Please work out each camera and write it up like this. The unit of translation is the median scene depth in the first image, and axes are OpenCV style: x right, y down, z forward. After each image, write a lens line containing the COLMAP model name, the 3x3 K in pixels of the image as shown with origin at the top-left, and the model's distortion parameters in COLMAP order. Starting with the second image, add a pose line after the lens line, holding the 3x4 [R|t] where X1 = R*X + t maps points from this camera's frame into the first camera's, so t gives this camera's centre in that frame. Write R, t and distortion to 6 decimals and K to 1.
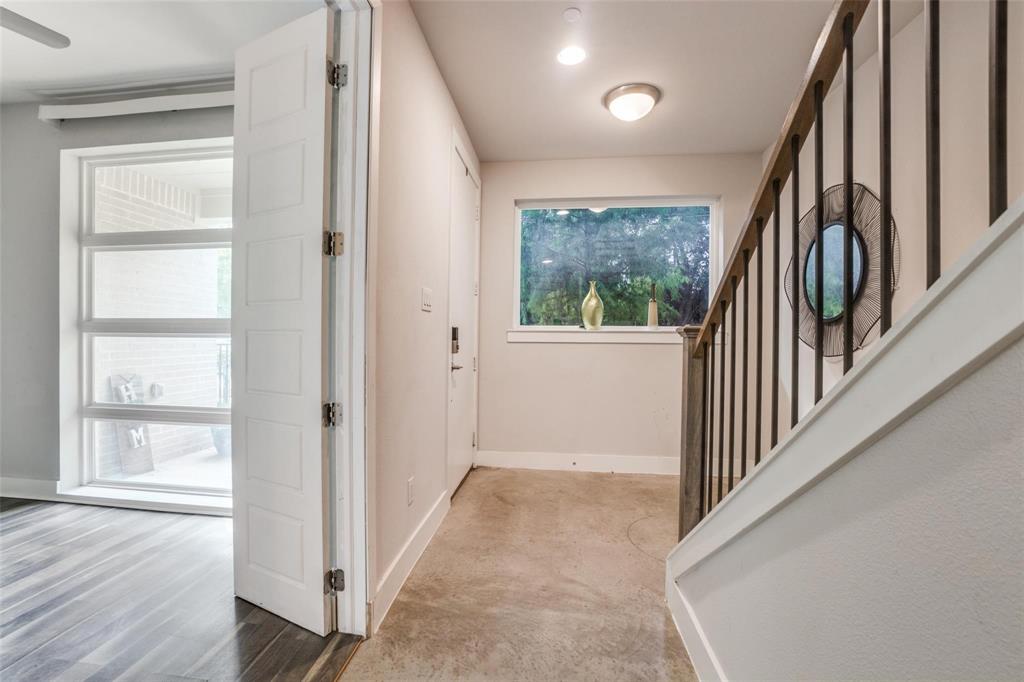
lens RADIAL K [[445.0, 0, 479.7], [0, 445.0, 338.7], [0, 0, 1]] dist [0.000235, 0.001078]
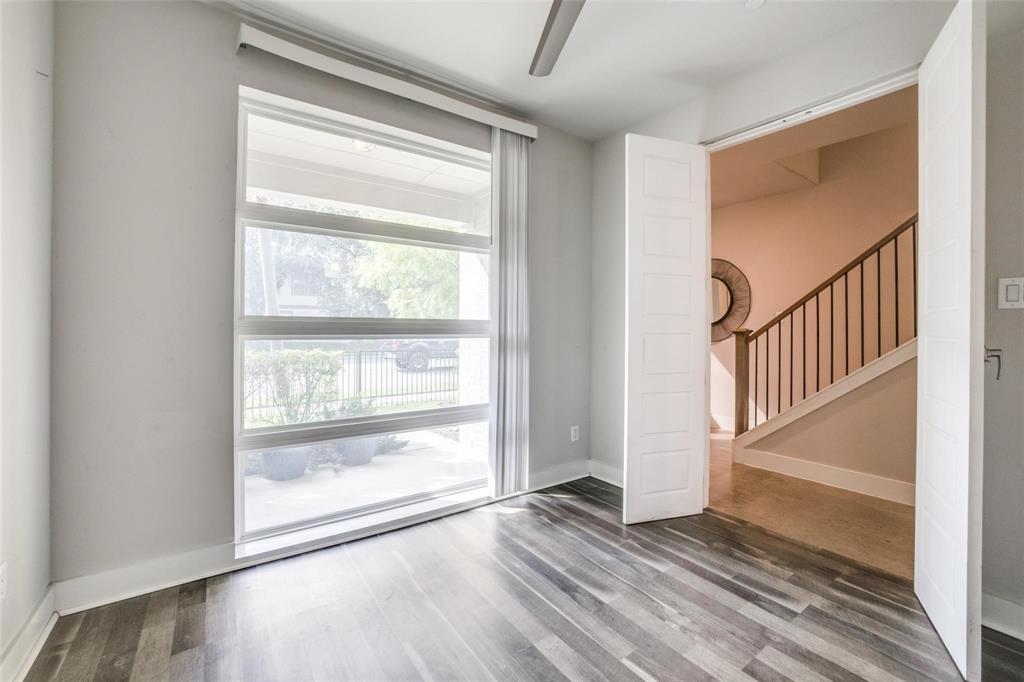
lens RADIAL K [[423.7, 0, 509.7], [0, 423.7, 339.0], [0, 0, 1]] dist [-0.045563, 0.015427]
pose [[0.713705, -0.013516, 0.700316, -1.030075], [0.011958, 0.999903, 0.007111, -0.007188], [-0.700345, 0.003299, 0.713797, 0.198047]]
